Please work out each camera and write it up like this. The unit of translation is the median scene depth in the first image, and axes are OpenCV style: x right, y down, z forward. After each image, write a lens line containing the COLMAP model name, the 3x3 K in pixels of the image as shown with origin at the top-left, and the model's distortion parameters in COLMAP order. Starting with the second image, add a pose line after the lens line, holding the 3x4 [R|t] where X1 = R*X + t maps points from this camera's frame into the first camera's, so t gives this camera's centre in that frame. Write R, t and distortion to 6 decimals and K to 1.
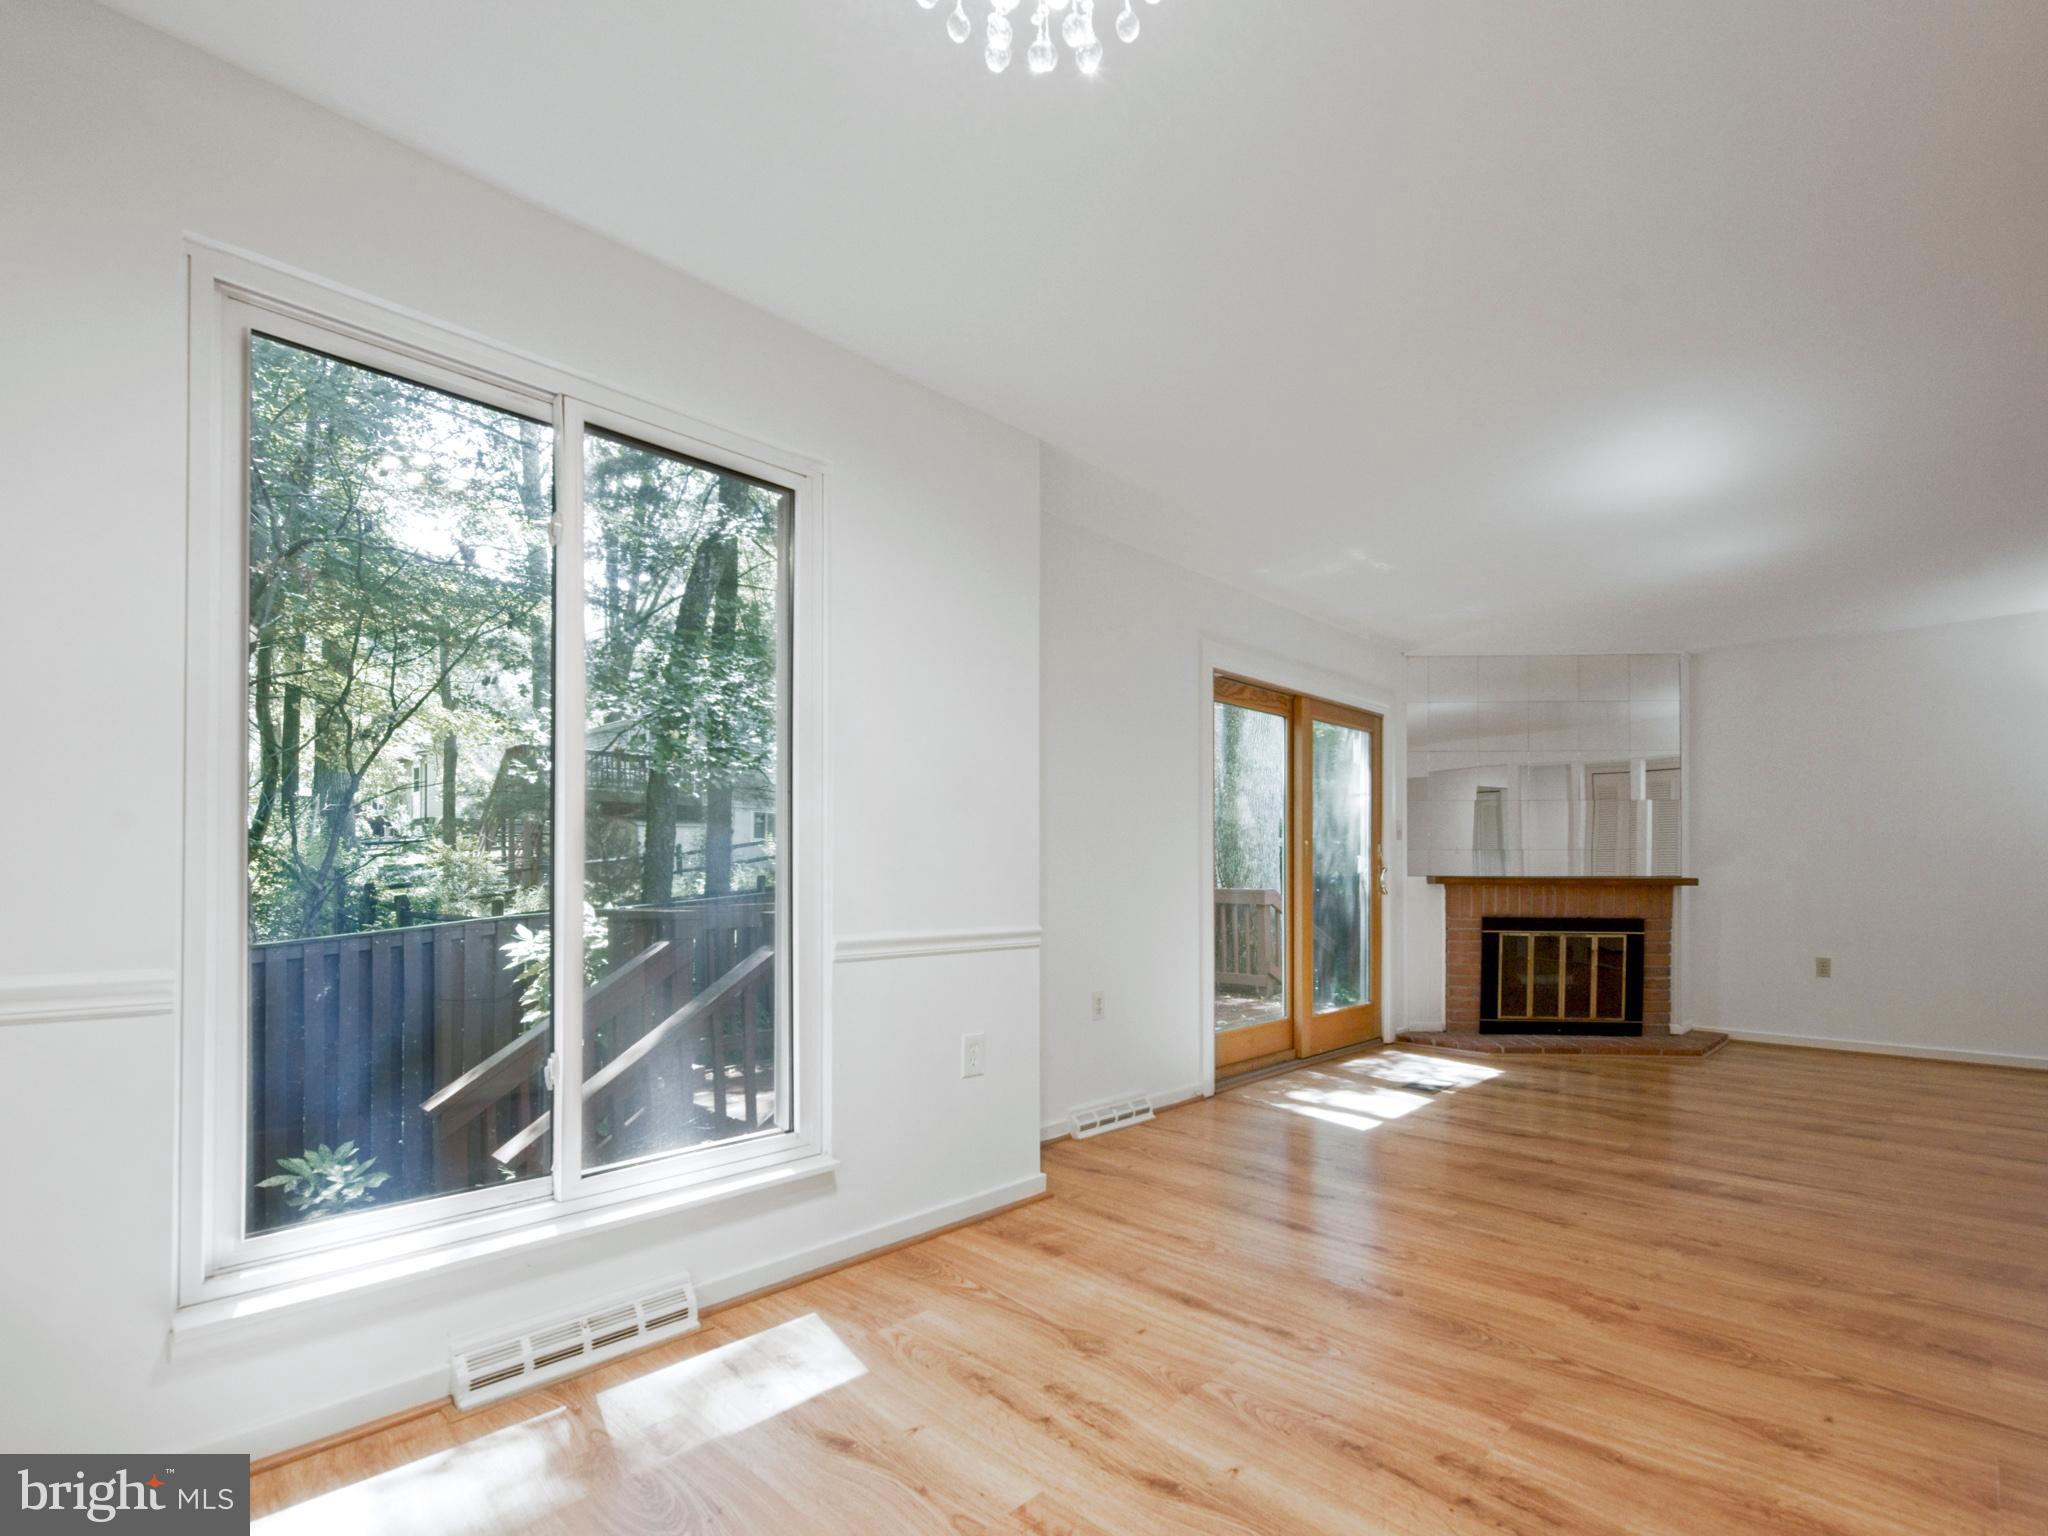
lens RADIAL K [[940.5, 0, 1019.7], [0, 940.5, 869.8], [0, 0, 1]] dist [0.014410, 0.000065]
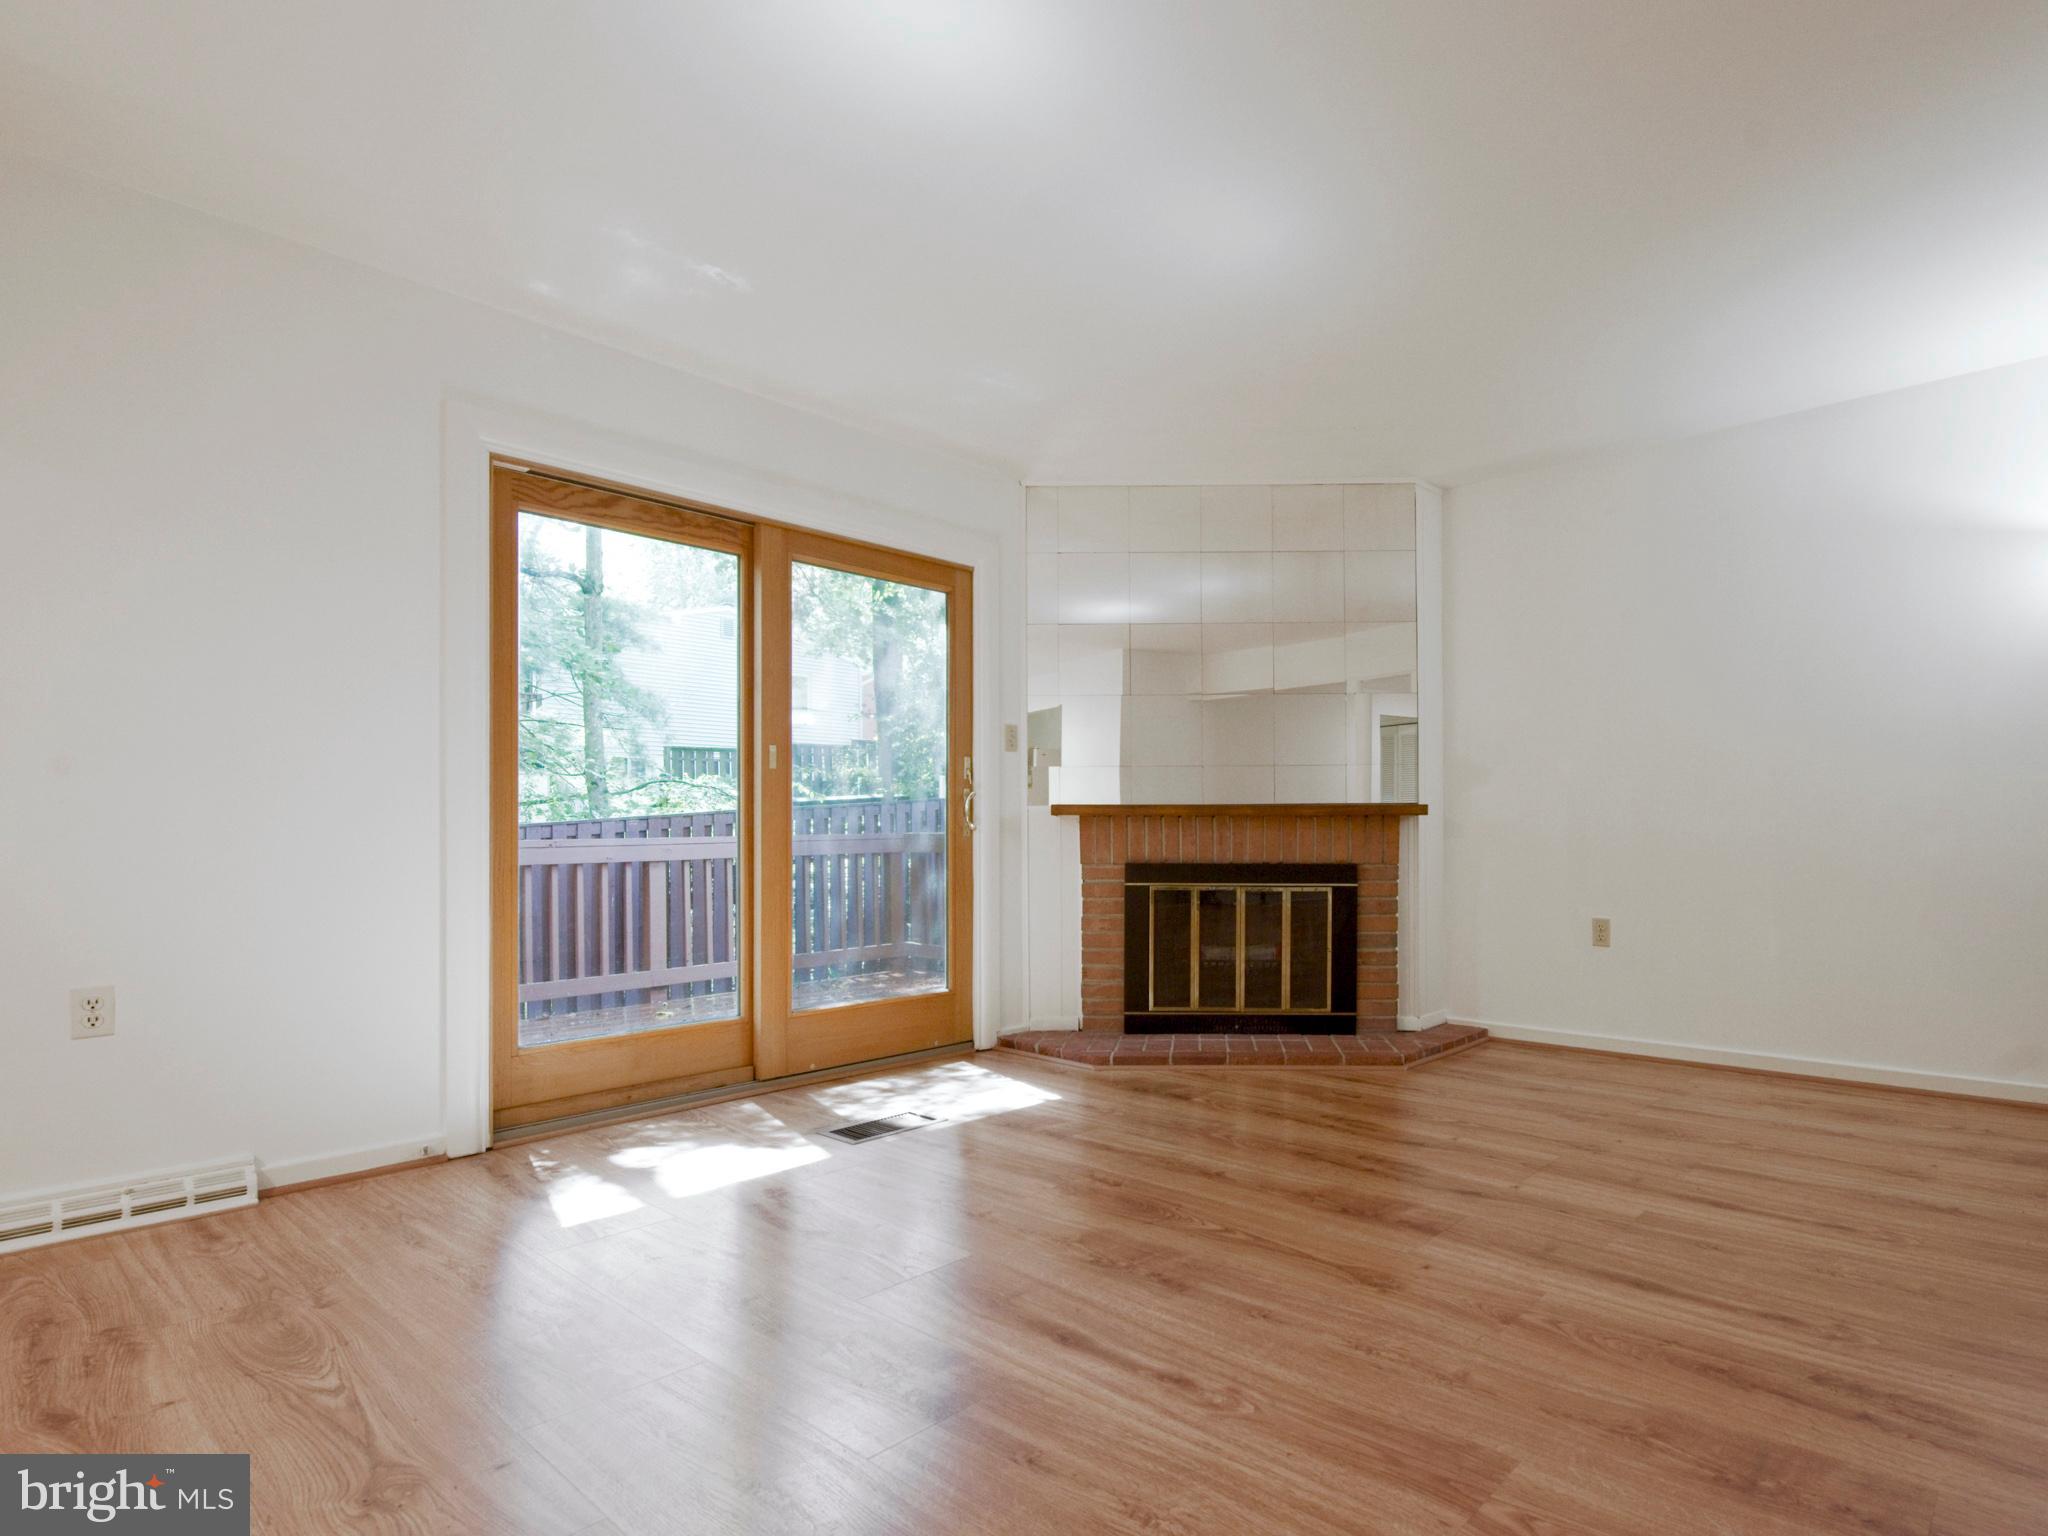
lens RADIAL K [[1052.0, 0, 1022.3], [0, 1052.0, 832.0], [0, 0, 1]] dist [0.000466, -0.000378]
pose [[0.999947, -0.006763, 0.007735, 0.410495], [0.006740, 0.999973, 0.003023, 0.024418], [-0.007755, -0.002971, 0.999966, 0.235772]]
